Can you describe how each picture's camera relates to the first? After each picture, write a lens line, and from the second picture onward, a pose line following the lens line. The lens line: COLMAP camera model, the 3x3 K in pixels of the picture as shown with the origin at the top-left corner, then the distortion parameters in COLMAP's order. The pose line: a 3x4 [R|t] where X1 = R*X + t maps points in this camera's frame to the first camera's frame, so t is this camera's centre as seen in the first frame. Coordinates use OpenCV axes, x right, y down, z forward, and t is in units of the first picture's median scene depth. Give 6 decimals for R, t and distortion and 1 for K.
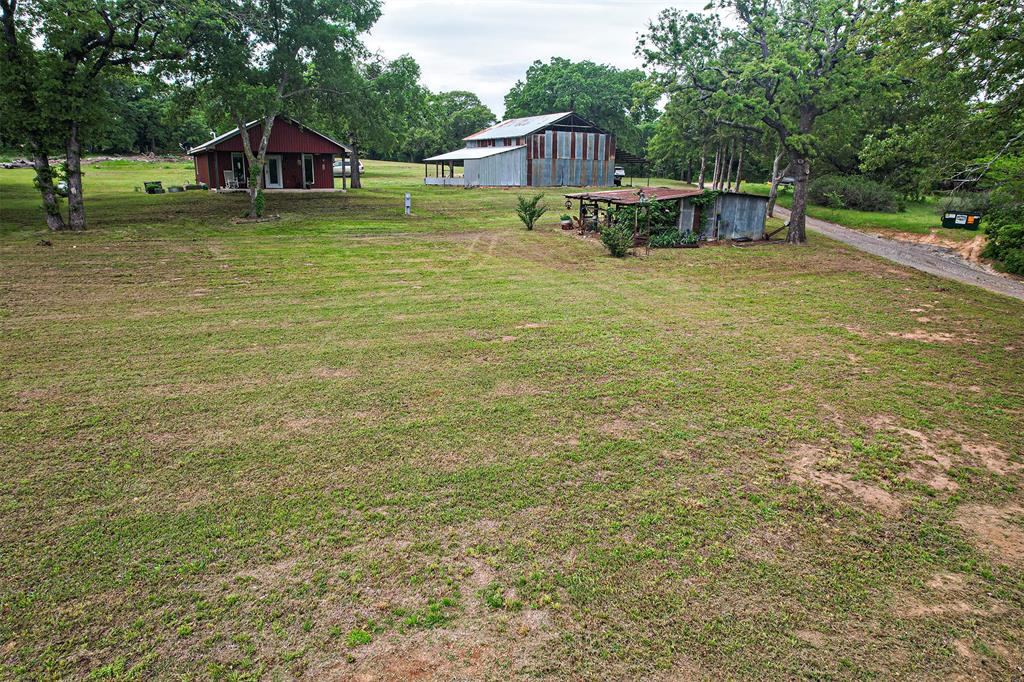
lens RADIAL K [[659.2, 0, 514.2], [0, 659.2, 341.2], [0, 0, 1]] dist [-0.072879, 0.068866]
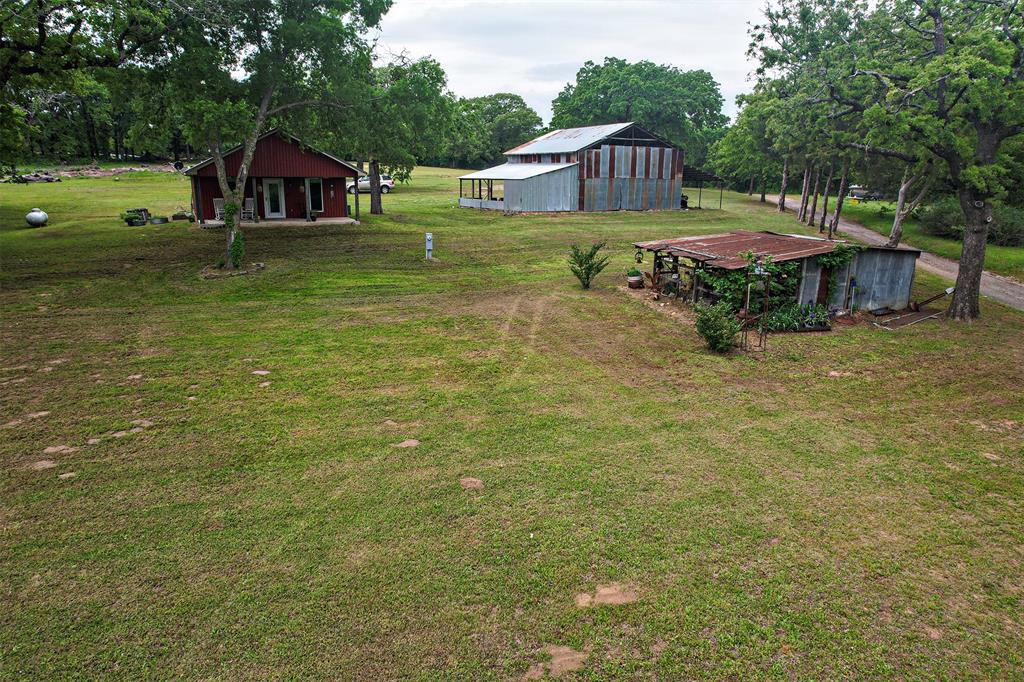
lens RADIAL K [[659.2, 0, 514.2], [0, 659.2, 341.2], [0, 0, 1]] dist [-0.072879, 0.068866]
pose [[0.997780, 0.016761, -0.064445, -0.006773], [-0.016765, 0.999859, 0.000491, -0.084873], [0.064444, 0.000591, 0.997921, 0.191117]]
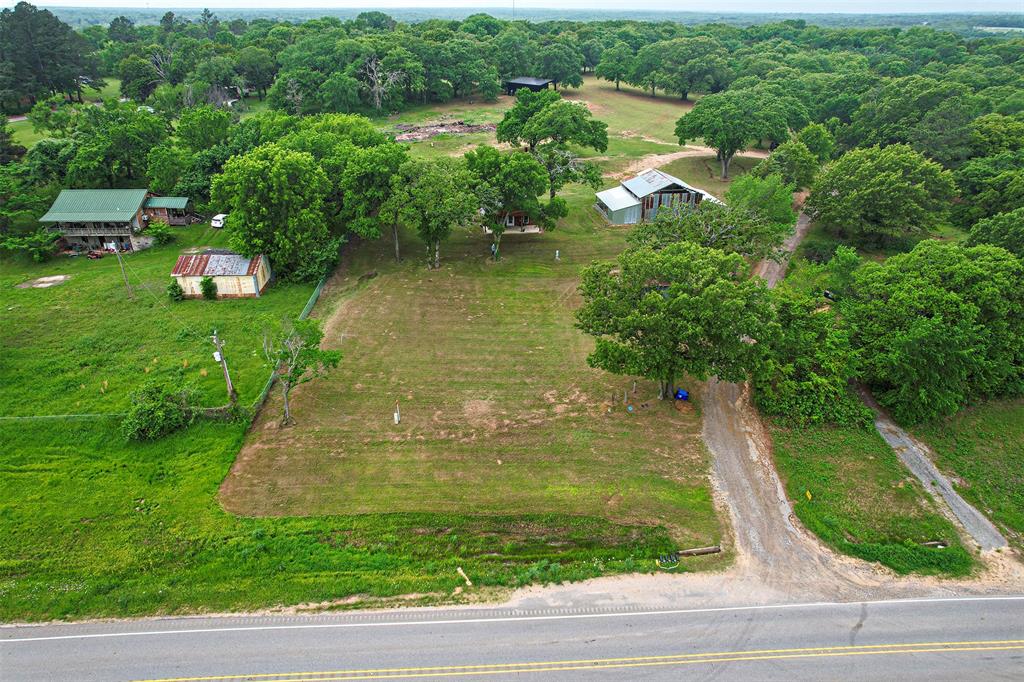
lens RADIAL K [[659.2, 0, 514.2], [0, 659.2, 341.2], [0, 0, 1]] dist [-0.072879, 0.068866]
pose [[0.911517, 0.187165, -0.366206, 0.540224], [-0.099943, 0.964558, 0.244213, -0.412405], [0.398935, -0.186004, 0.897916, -1.080348]]
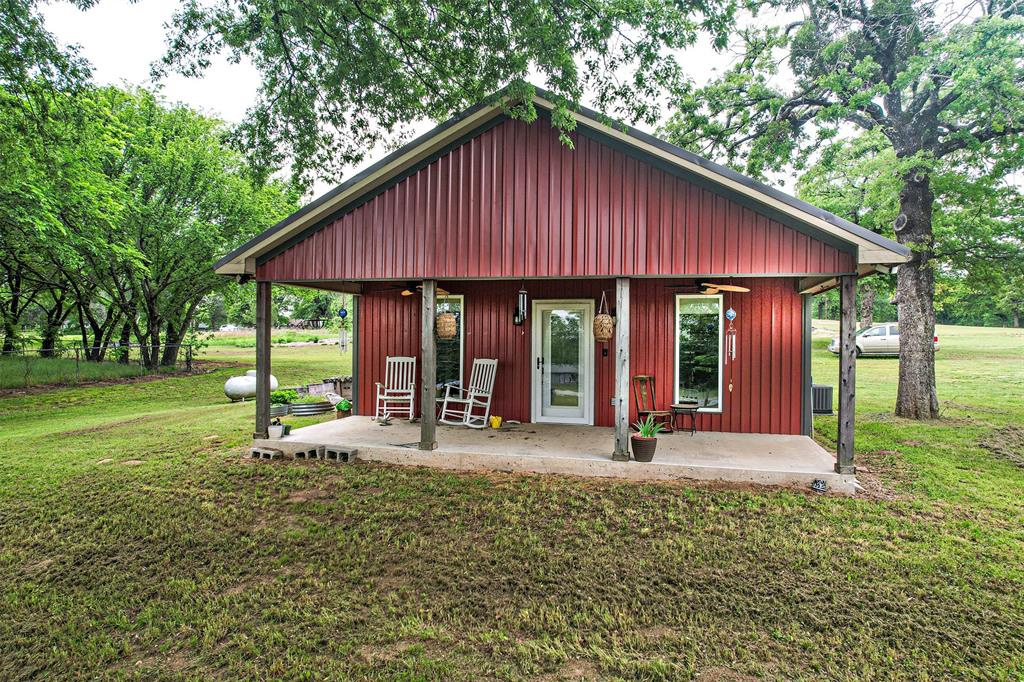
lens RADIAL K [[659.2, 0, 514.2], [0, 659.2, 341.2], [0, 0, 1]] dist [-0.072879, 0.068866]
pose [[0.711023, -0.002148, -0.703165, -0.198154], [-0.170714, 0.969550, -0.175583, -0.220132], [0.682131, 0.244884, 0.689006, 0.807196]]
